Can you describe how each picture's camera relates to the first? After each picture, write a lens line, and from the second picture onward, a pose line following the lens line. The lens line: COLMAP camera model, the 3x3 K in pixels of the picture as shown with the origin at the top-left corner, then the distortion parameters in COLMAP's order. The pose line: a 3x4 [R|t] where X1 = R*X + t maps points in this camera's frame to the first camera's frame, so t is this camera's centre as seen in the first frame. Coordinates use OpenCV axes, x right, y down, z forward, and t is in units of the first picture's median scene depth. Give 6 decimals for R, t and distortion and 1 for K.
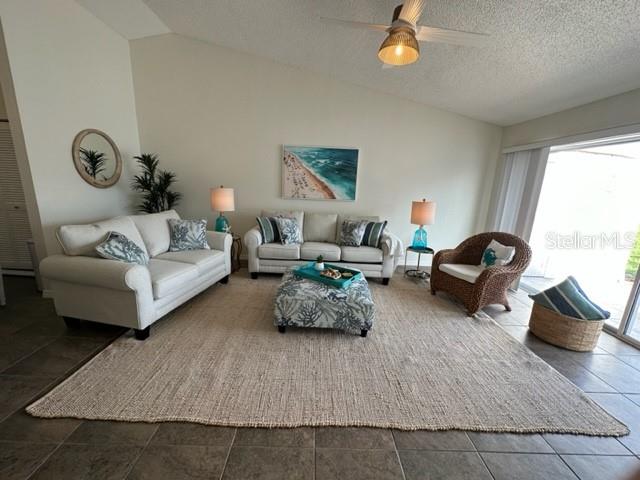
lens RADIAL K [[254.0, 0, 318.6], [0, 254.0, 240.7], [0, 0, 1]] dist [-0.004161, 0.000989]
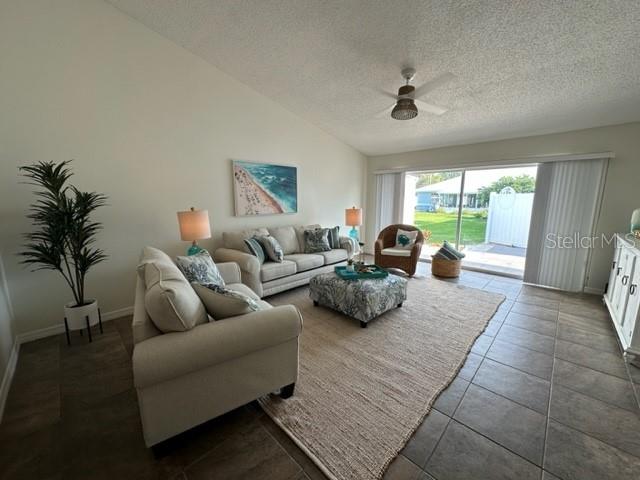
lens RADIAL K [[254.0, 0, 318.9], [0, 254.0, 241.0], [0, 0, 1]] dist [-0.004161, 0.000989]
pose [[0.705987, -0.159293, 0.690079, -0.670931], [0.184368, 0.982119, 0.038088, -0.072320], [-0.683806, 0.100338, 0.722732, 0.171495]]
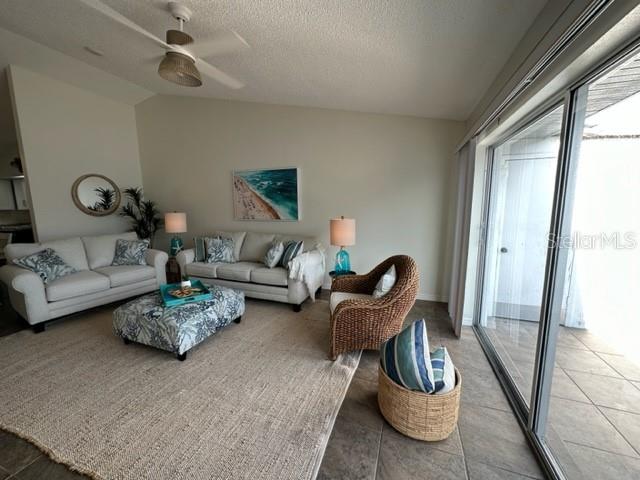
lens RADIAL K [[254.0, 0, 319.5], [0, 254.0, 240.4], [0, 0, 1]] dist [-0.004161, 0.000989]
pose [[0.936743, 0.000082, -0.350018, 0.649167], [-0.030041, 0.996329, -0.080166, -0.008544], [0.348727, 0.085610, 0.933306, 0.160755]]
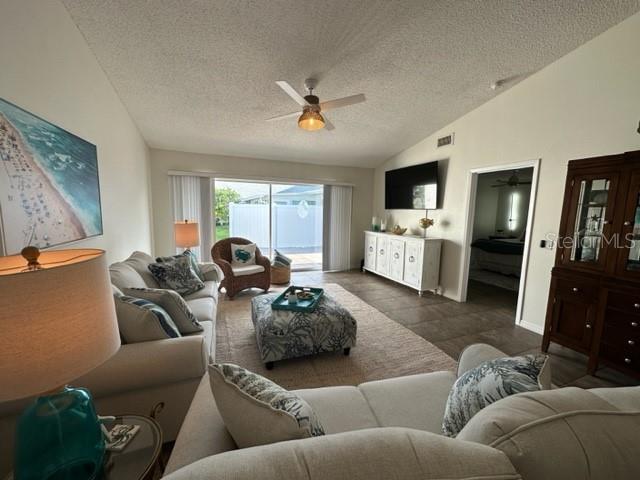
lens RADIAL K [[254.0, 0, 318.1], [0, 254.0, 240.5], [0, 0, 1]] dist [-0.004161, 0.000989]
pose [[-0.359912, -0.163255, 0.918592, -0.641782], [0.171276, 0.956278, 0.237060, -0.231543], [-0.917130, 0.242653, -0.316214, 0.867439]]
